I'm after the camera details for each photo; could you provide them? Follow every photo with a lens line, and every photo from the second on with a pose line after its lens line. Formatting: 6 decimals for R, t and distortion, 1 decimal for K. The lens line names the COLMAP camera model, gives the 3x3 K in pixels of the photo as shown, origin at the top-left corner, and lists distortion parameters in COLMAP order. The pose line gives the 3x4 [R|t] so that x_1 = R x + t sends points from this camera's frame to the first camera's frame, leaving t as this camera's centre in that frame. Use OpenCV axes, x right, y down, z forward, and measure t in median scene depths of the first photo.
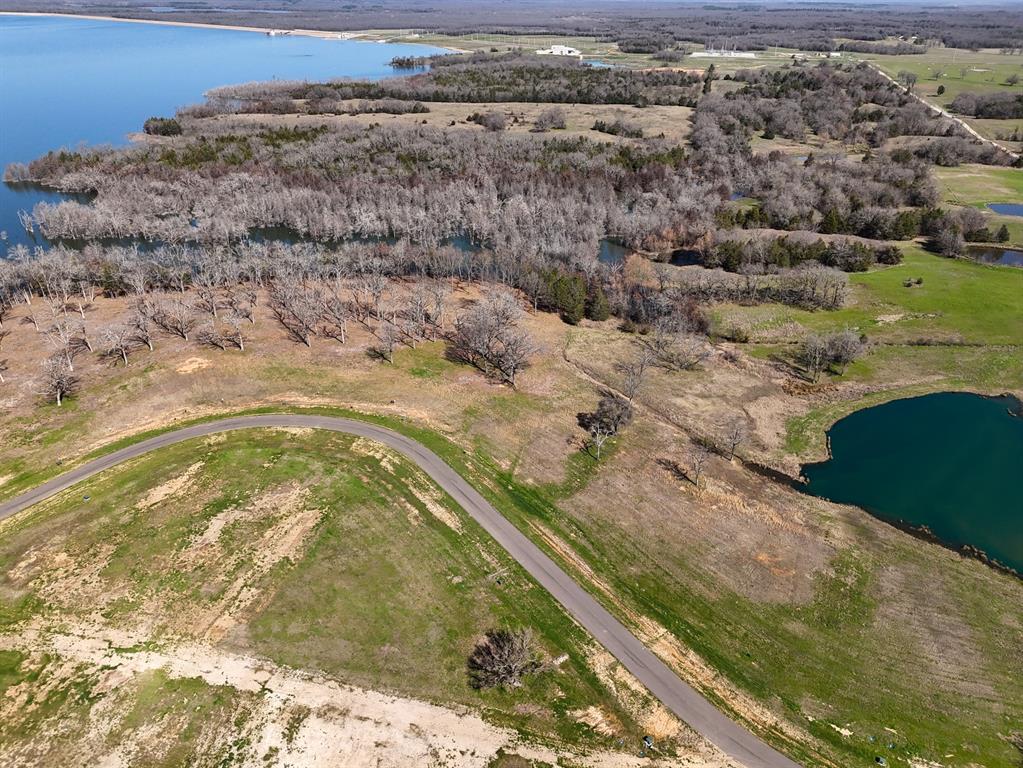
lens RADIAL K [[753.4, 0, 513.6], [0, 753.4, 385.6], [0, 0, 1]] dist [0.054394, -0.049257]
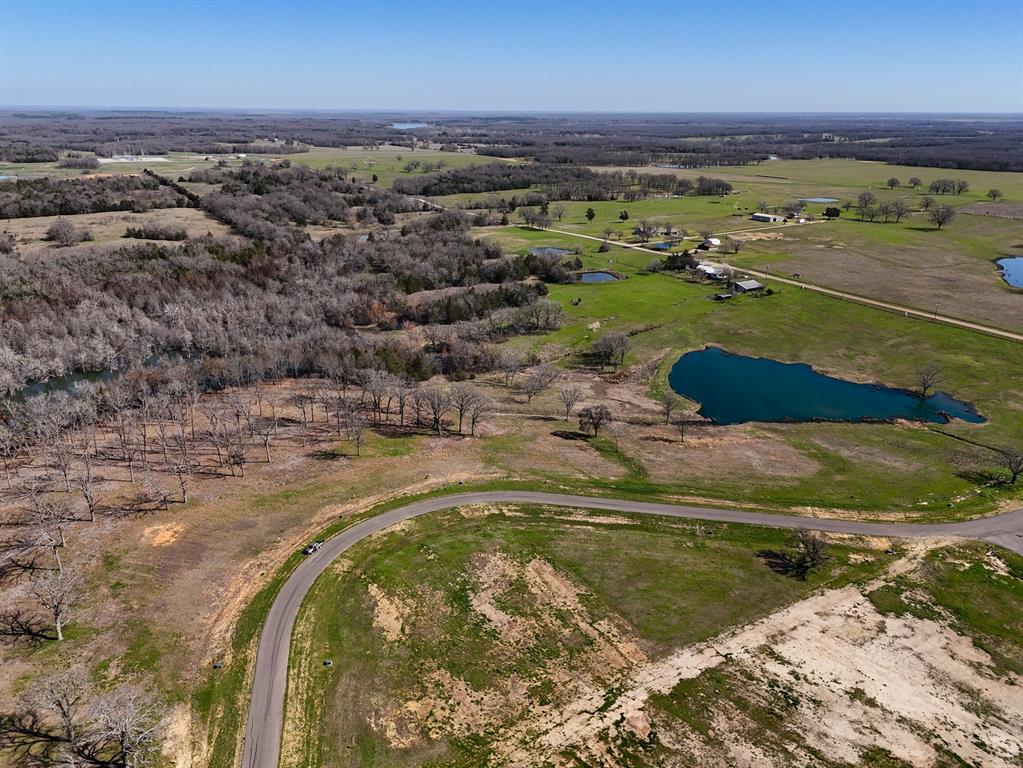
lens RADIAL K [[753.4, 0, 514.8], [0, 753.4, 386.5], [0, 0, 1]] dist [0.054394, -0.049257]
pose [[0.696626, -0.253504, 0.671154, -0.828948], [0.330584, 0.943683, 0.013311, -0.076781], [-0.636731, 0.212600, 0.741198, 0.170308]]
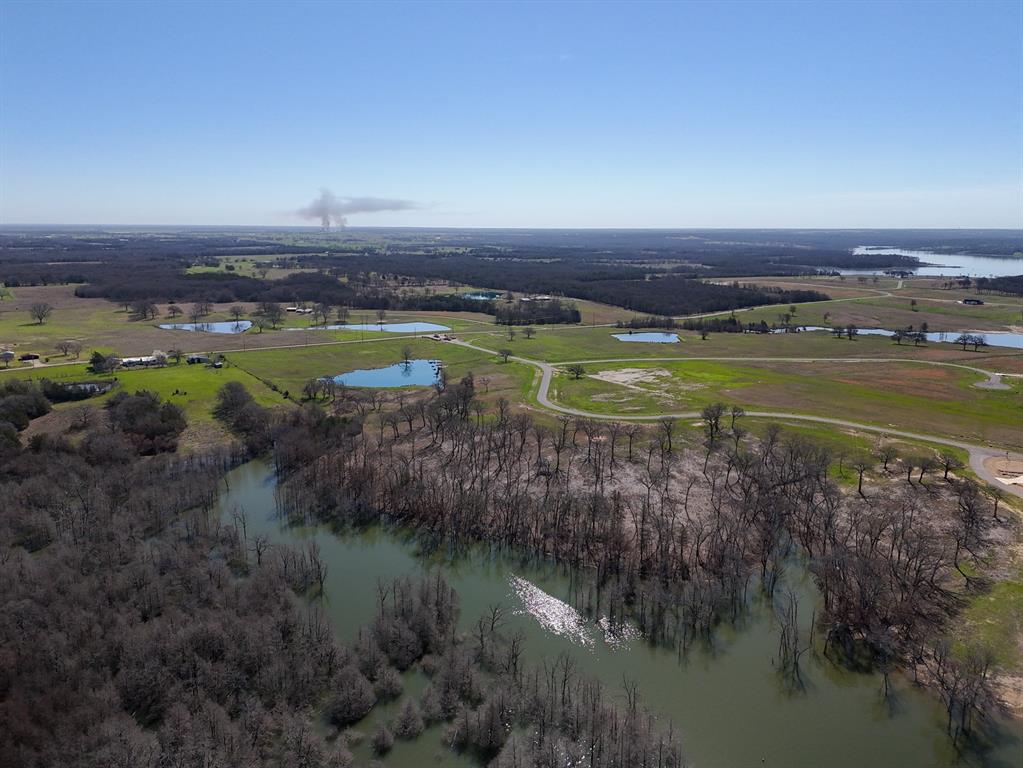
lens RADIAL K [[753.4, 0, 508.4], [0, 753.4, 387.6], [0, 0, 1]] dist [0.054394, -0.049257]
pose [[-0.751973, -0.149491, 0.642020, -1.644587], [0.296759, 0.792901, 0.532205, -1.301925], [-0.588618, 0.590728, -0.551877, 2.438177]]
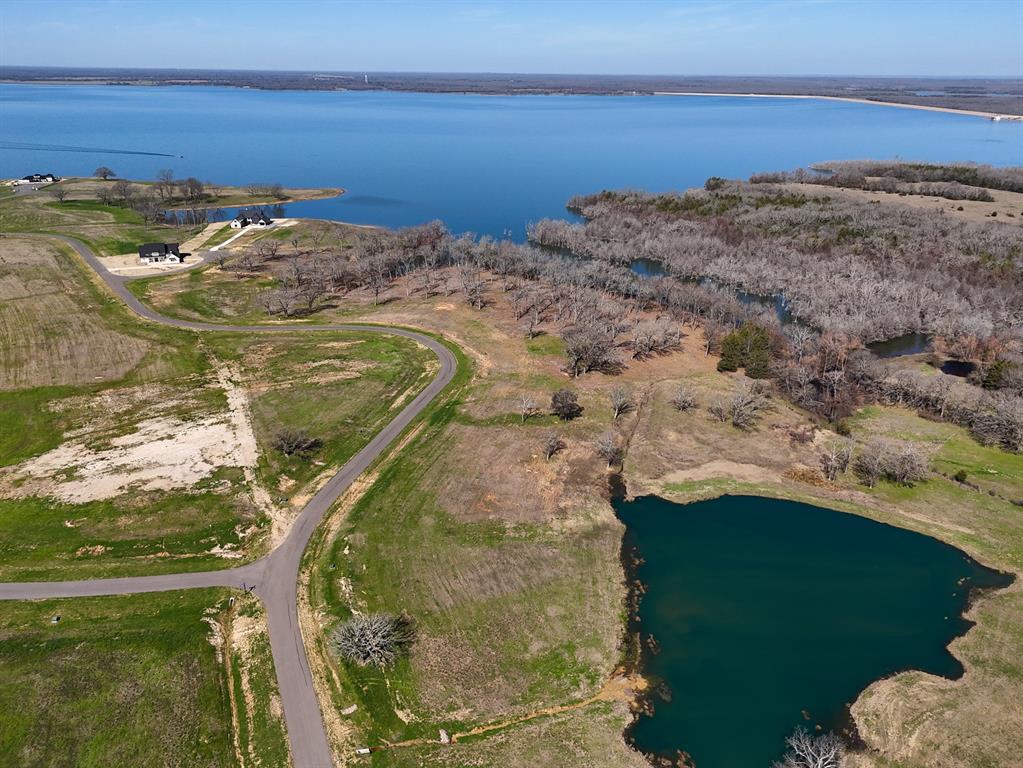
lens RADIAL K [[753.4, 0, 513.6], [0, 753.4, 383.6], [0, 0, 1]] dist [0.054394, -0.049257]
pose [[0.621416, 0.297244, -0.724906, 1.044506], [-0.363842, 0.928902, 0.068993, -0.048345], [0.693874, 0.220878, 0.685384, 0.088358]]
